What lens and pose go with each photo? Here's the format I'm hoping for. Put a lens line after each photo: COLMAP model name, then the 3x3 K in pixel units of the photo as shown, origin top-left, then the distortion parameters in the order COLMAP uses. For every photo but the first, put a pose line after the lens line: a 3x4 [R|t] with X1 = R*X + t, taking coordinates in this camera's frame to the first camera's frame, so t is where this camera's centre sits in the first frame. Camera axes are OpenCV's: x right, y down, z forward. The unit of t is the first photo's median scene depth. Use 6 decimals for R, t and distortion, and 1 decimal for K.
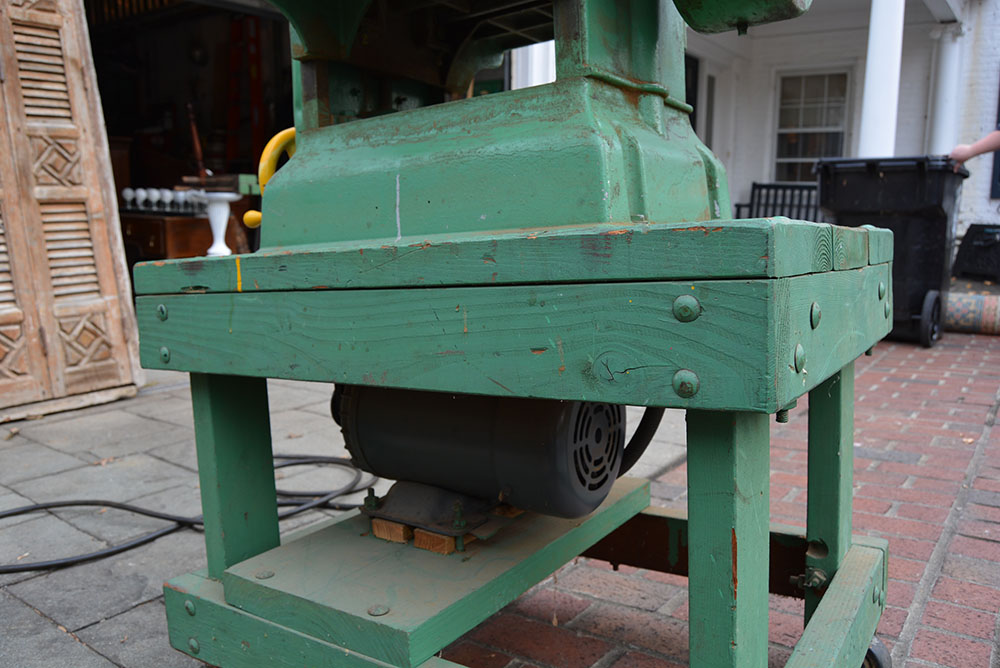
lens RADIAL K [[801.1, 0, 508.9], [0, 801.1, 333.5], [0, 0, 1]] dist [-0.096066, 0.045198]
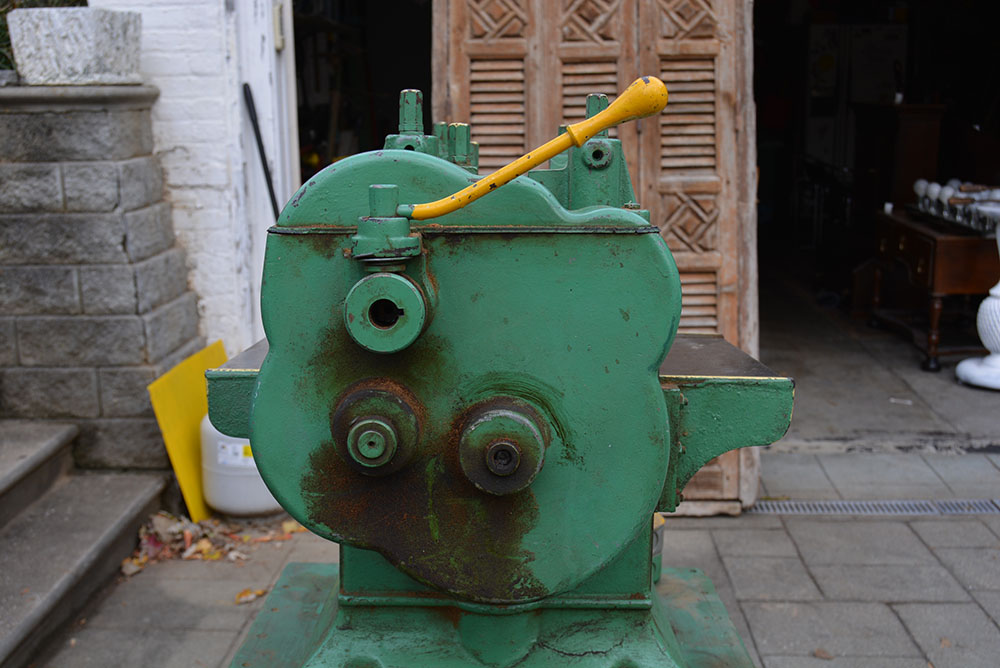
lens RADIAL K [[1122.2, 0, 500.3], [0, 1122.2, 331.8], [0, 0, 1]] dist [-0.053268, 0.000000]
pose [[0.563011, 0.160812, -0.810653, 0.297861], [-0.117960, 0.986480, 0.113767, -0.216924], [0.817988, 0.031572, 0.574368, 0.144002]]
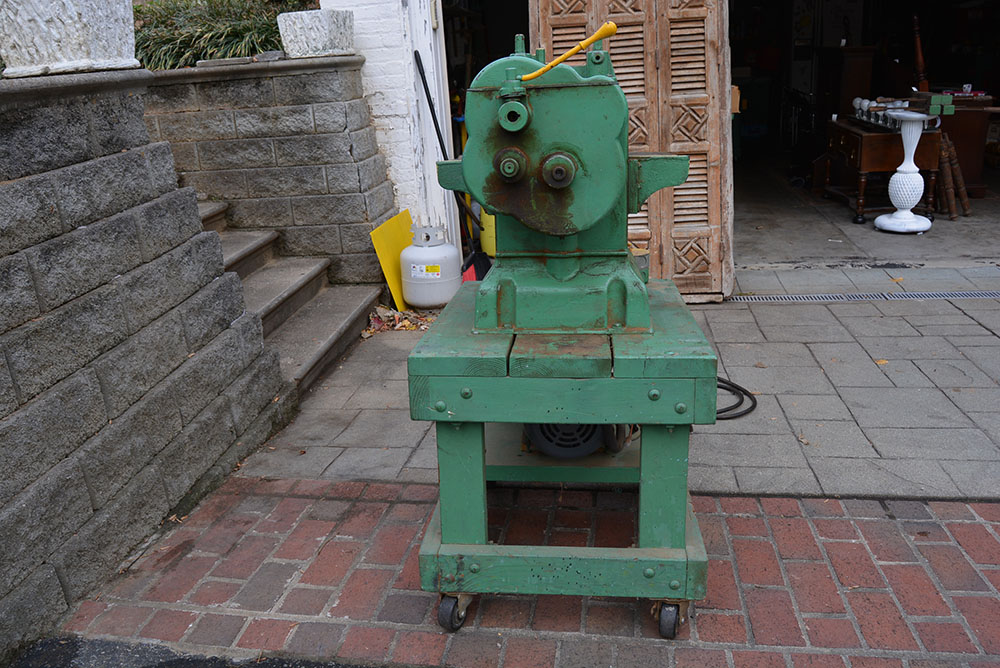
lens RADIAL K [[801.1, 0, 499.3], [0, 801.1, 333.8], [0, 0, 1]] dist [-0.096066, 0.045198]
pose [[0.479167, 0.250284, -0.841283, 0.513757], [-0.074348, 0.966611, 0.245224, -0.179454], [0.874569, -0.054955, 0.481776, 0.020100]]
